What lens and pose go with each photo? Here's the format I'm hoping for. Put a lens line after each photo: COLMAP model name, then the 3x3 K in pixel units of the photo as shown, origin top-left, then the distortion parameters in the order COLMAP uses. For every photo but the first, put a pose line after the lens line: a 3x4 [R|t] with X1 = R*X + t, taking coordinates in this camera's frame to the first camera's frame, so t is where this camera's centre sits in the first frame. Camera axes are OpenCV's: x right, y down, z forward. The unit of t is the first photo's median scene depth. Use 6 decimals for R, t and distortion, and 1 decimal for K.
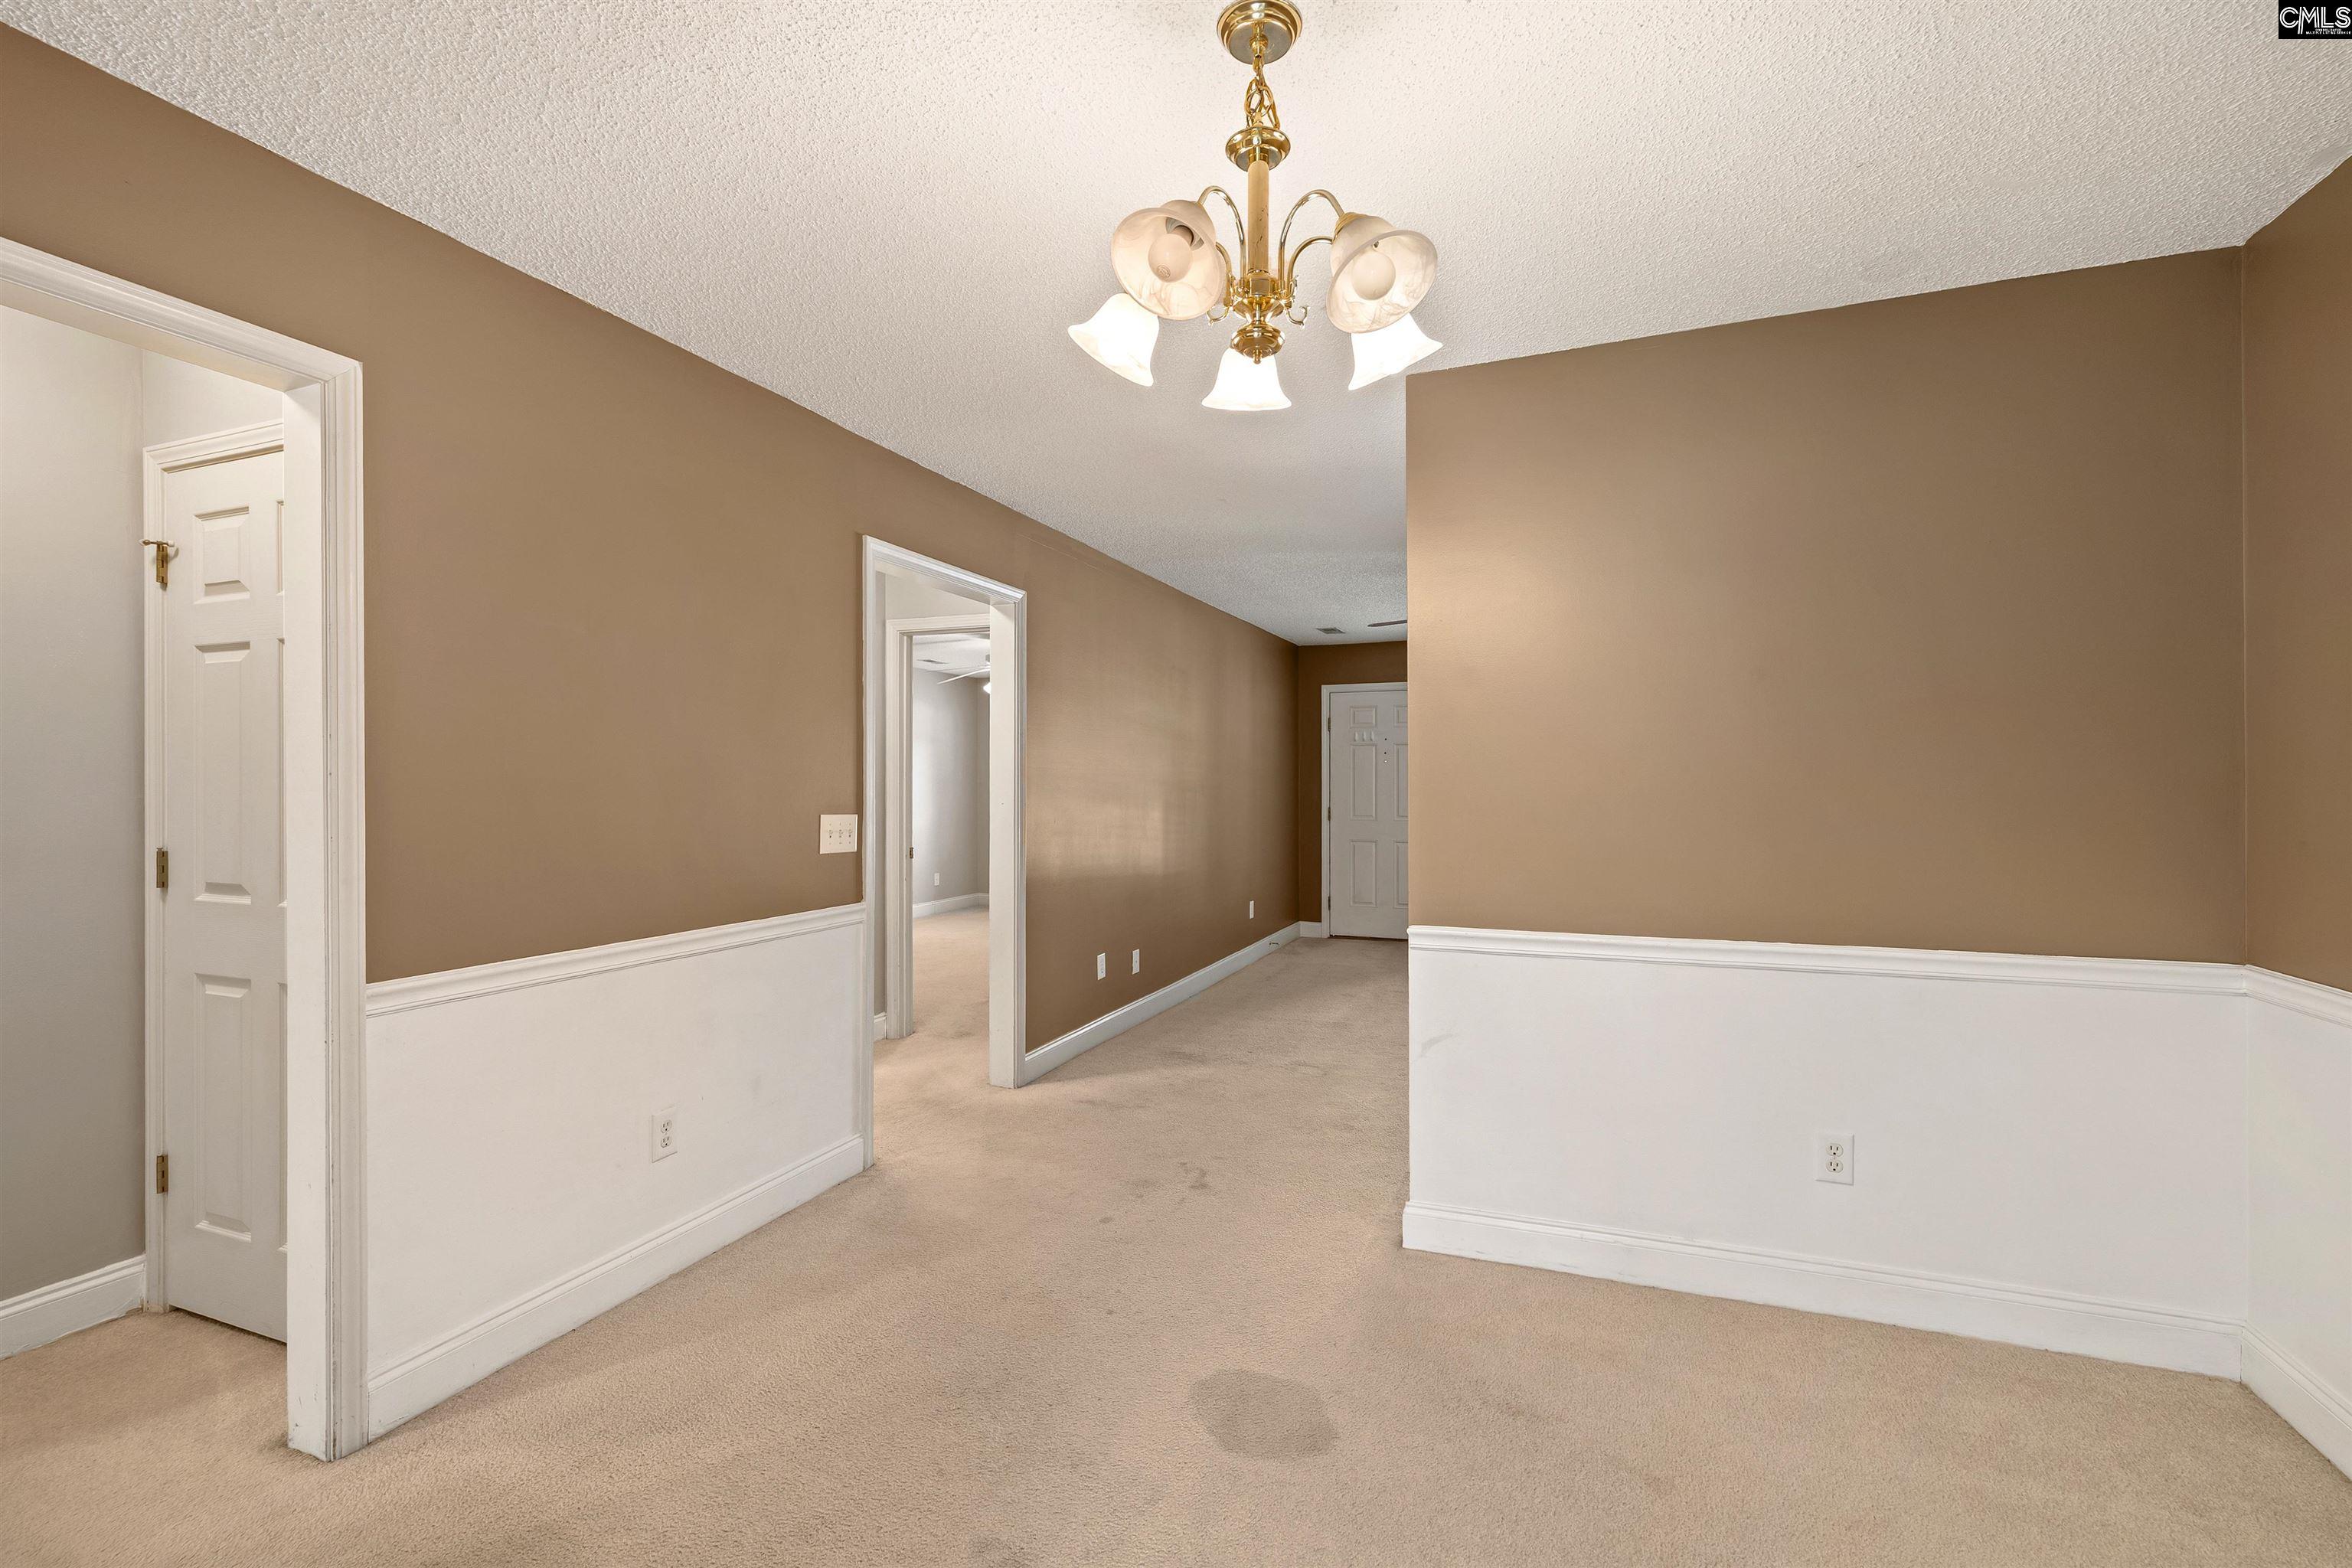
lens RADIAL K [[1017.9, 0, 1179.1], [0, 1017.9, 781.2], [0, 0, 1]] dist [-0.022923, -0.000157]
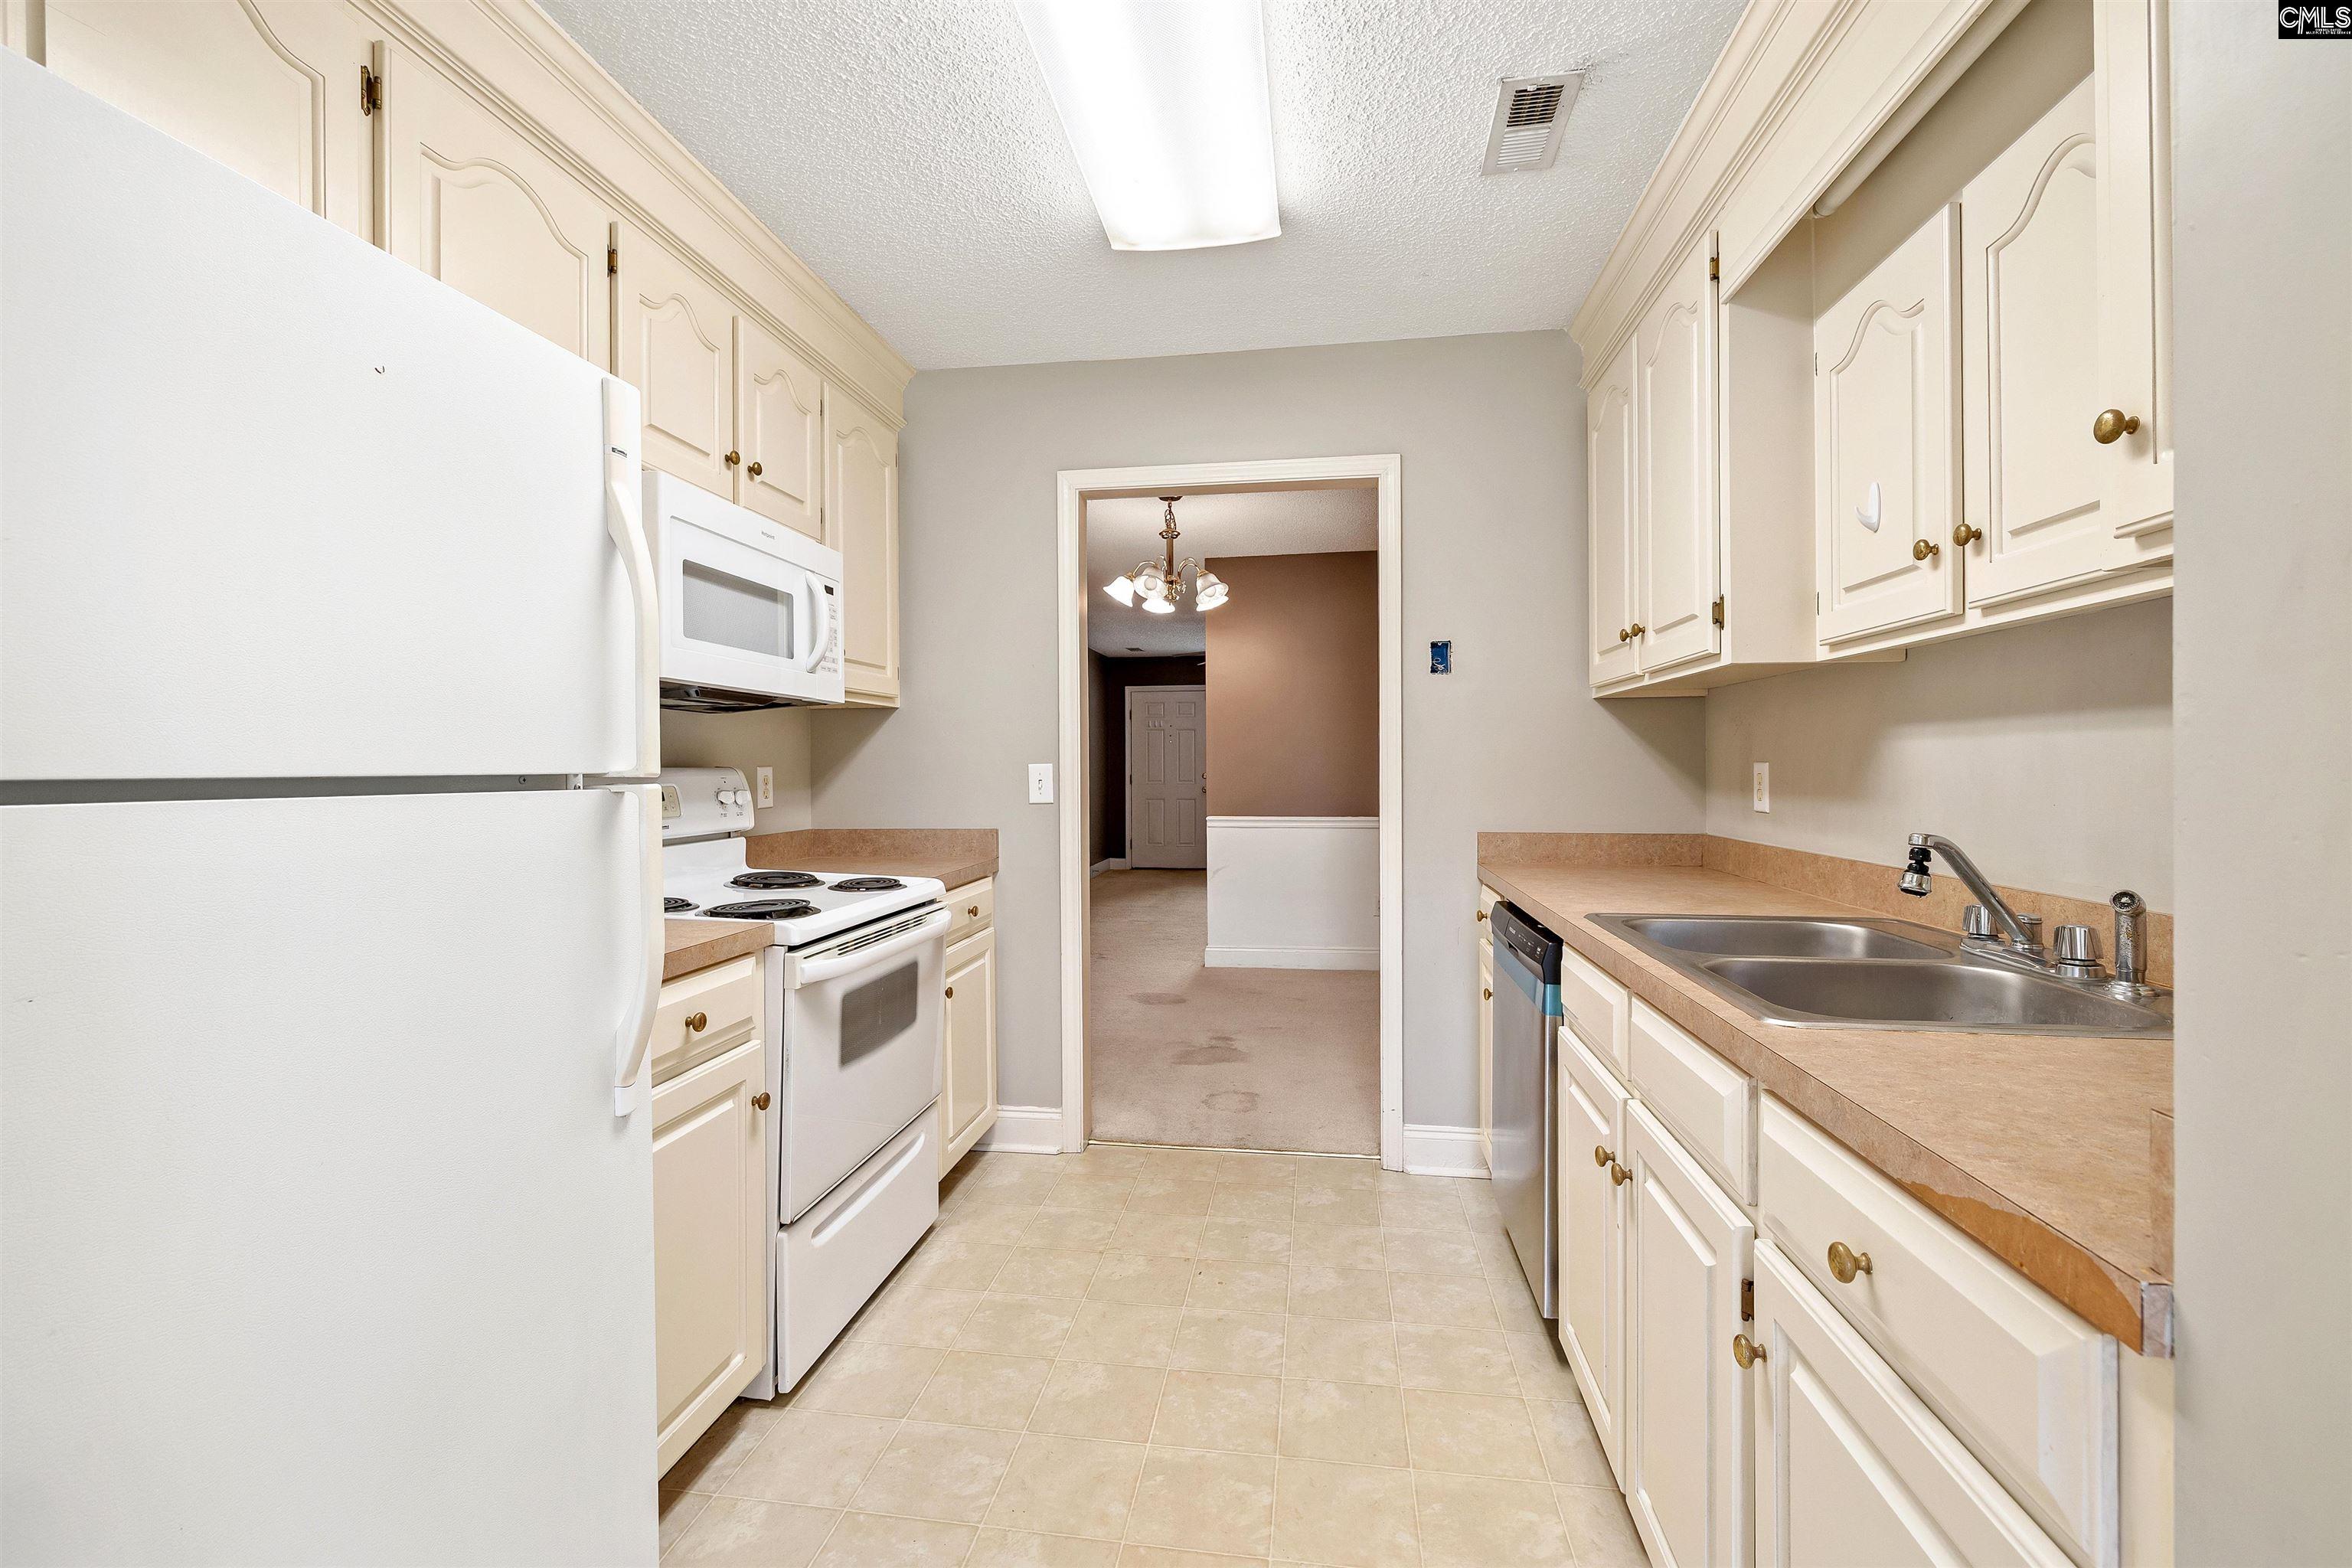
lens RADIAL K [[1023.6, 0, 1183.1], [0, 1023.6, 770.8], [0, 0, 1]] dist [-0.000307, 0.001026]
pose [[0.971490, -0.005669, 0.237013, -0.116382], [0.005208, 0.999983, 0.002573, 0.017694], [-0.237023, -0.001265, 0.971503, -0.378781]]
